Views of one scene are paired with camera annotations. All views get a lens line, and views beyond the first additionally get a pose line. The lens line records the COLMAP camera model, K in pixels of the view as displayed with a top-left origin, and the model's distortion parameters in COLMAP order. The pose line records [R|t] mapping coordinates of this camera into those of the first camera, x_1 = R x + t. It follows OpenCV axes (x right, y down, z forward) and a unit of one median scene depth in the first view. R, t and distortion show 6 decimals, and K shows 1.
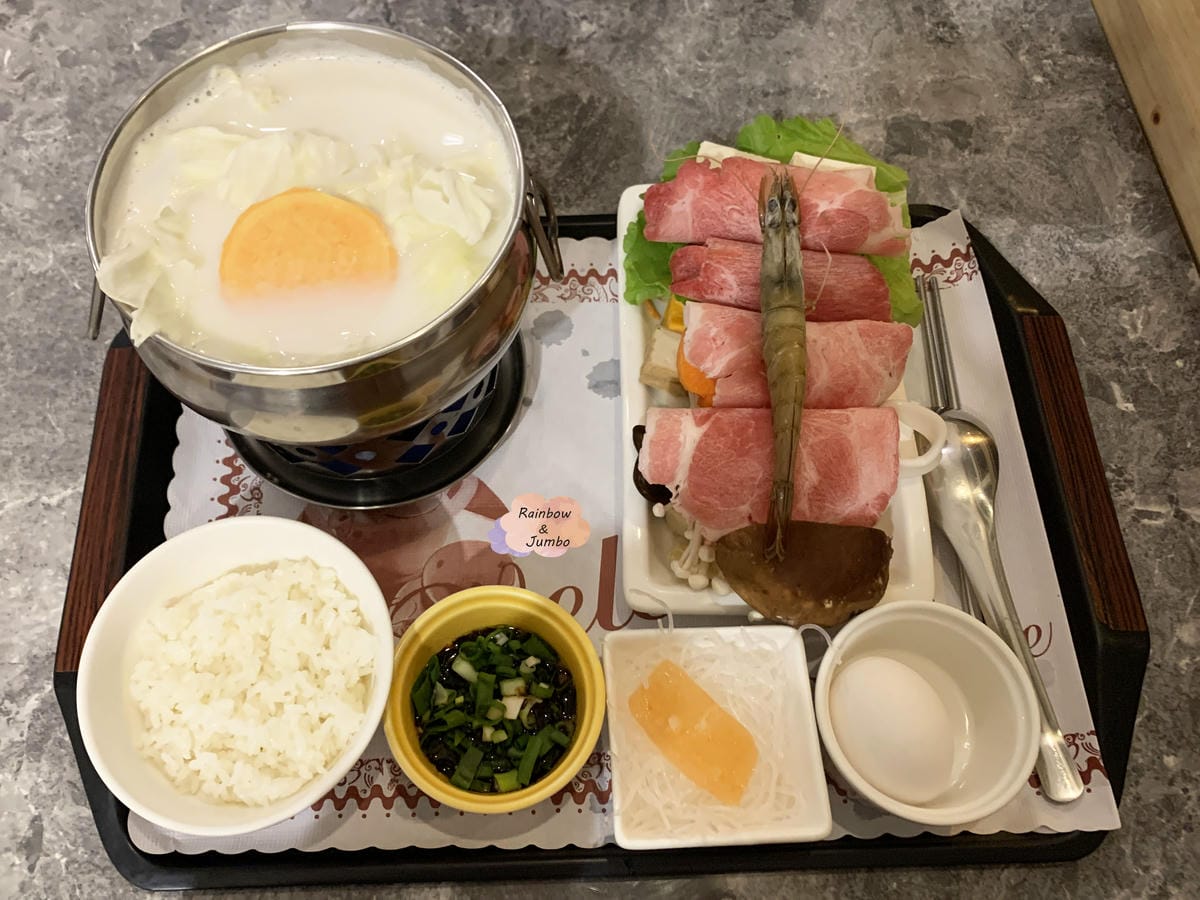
lens RADIAL K [[918.8, 0, 595.7], [0, 918.8, 453.7], [0, 0, 1]] dist [-0.015991, 0.003057]
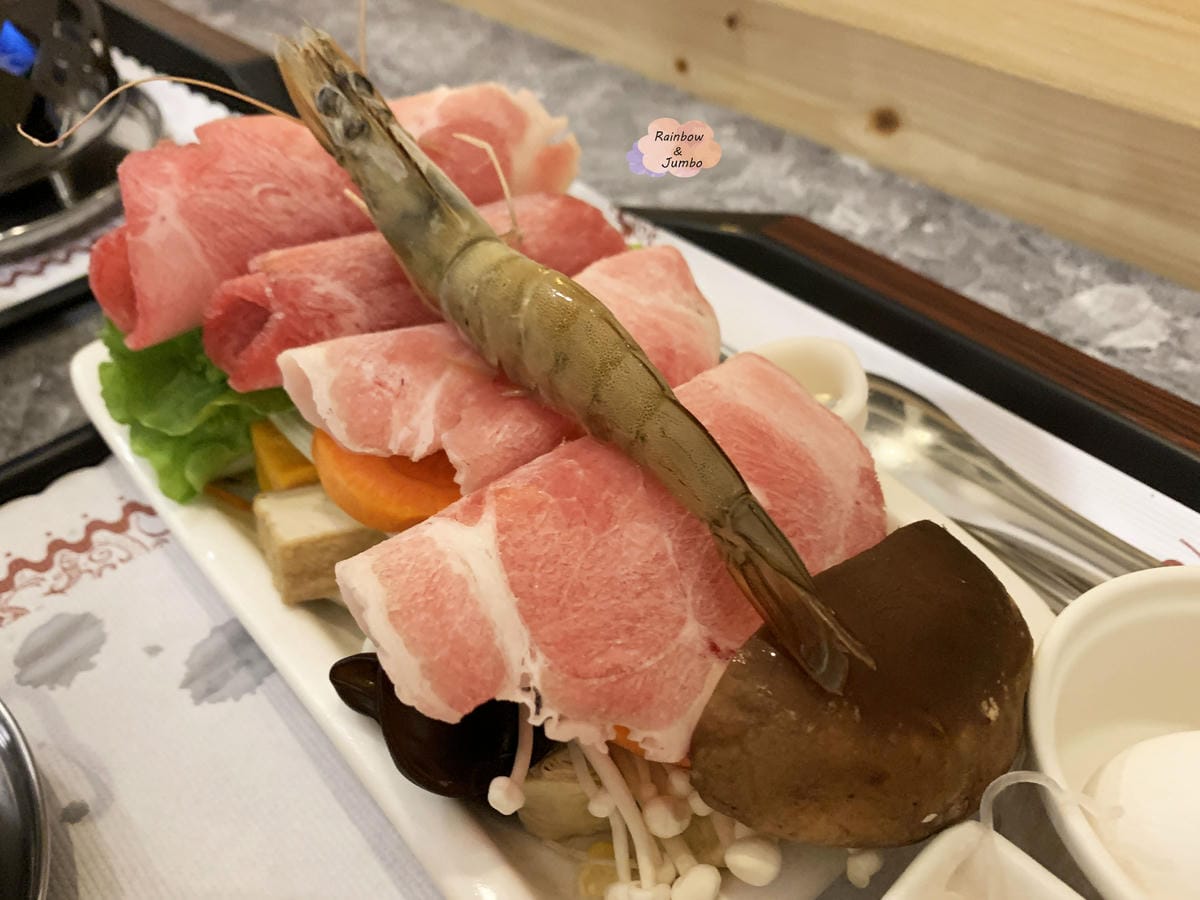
lens RADIAL K [[918.8, 0, 557.3], [0, 918.8, 501.9], [0, 0, 1]] dist [-0.015991, 0.003057]
pose [[0.770338, -0.478755, 0.421156, -0.013355], [0.596343, 0.774760, -0.210053, 0.050944], [-0.225731, 0.412965, 0.882329, 0.516621]]
